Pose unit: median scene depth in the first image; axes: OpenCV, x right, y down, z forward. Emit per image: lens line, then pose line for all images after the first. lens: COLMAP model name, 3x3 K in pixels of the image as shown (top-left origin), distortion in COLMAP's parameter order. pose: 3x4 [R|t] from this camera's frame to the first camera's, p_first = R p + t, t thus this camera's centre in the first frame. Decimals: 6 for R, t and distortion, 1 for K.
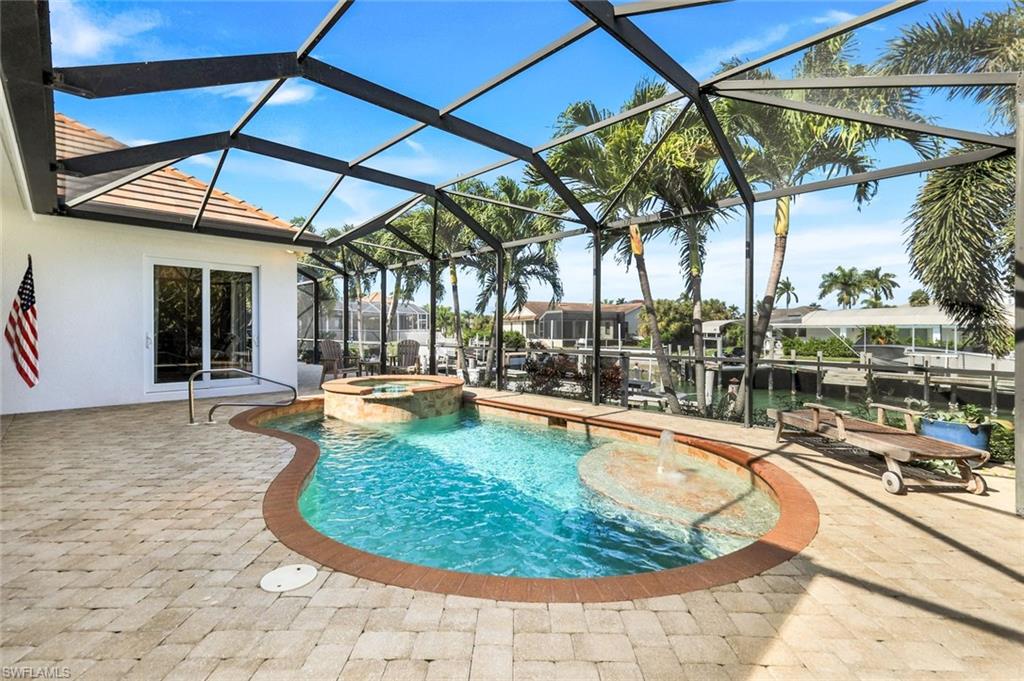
lens RADIAL K [[453.8, 0, 514.2], [0, 453.8, 330.4], [0, 0, 1]] dist [0.002643, 0.000054]
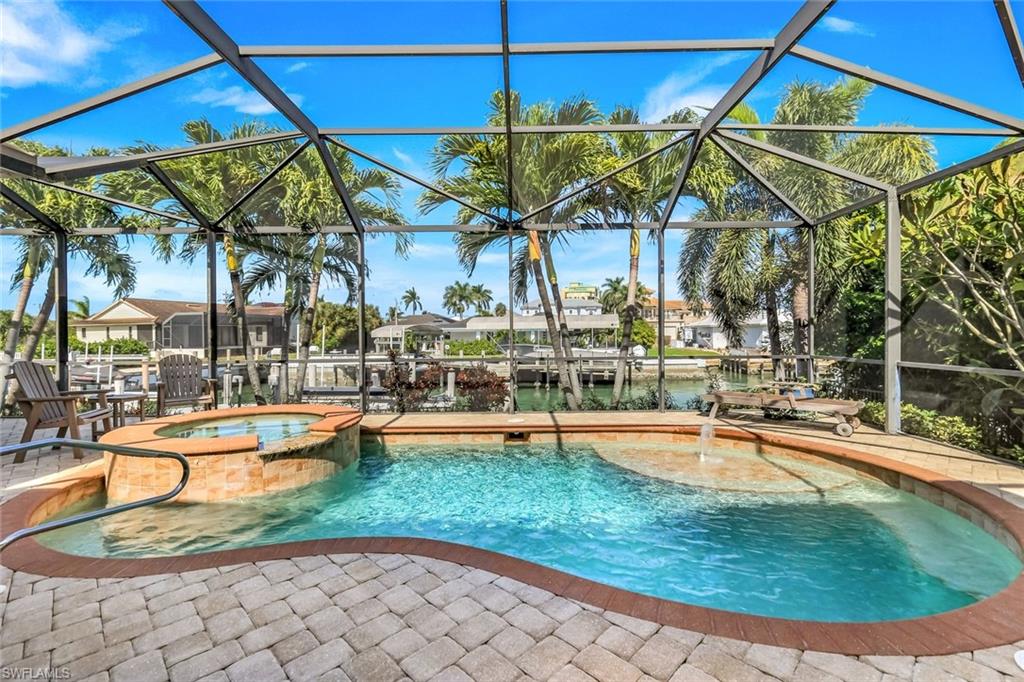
lens RADIAL K [[451.0, 0, 513.3], [0, 451.0, 348.3], [0, 0, 1]] dist [-0.002219, -0.000329]
pose [[0.702394, -0.033662, 0.710992, -0.455609], [0.012959, 0.999320, 0.034510, -0.003893], [-0.711670, -0.015025, 0.702353, 0.319915]]
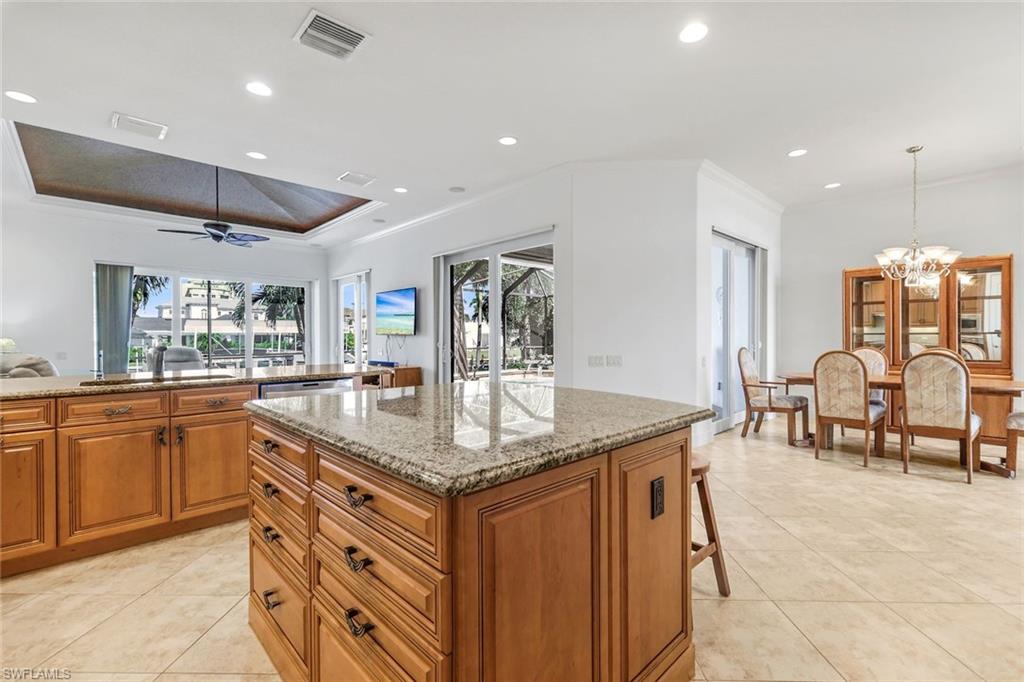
lens RADIAL K [[456.4, 0, 514.3], [0, 456.4, 335.4], [0, 0, 1]] dist [0.002112, 0.000233]
pose [[0.014895, -0.002330, 0.999886, -1.794930], [0.004835, 0.999986, 0.002258, -0.014048], [-0.999877, 0.004801, 0.014906, 0.654269]]
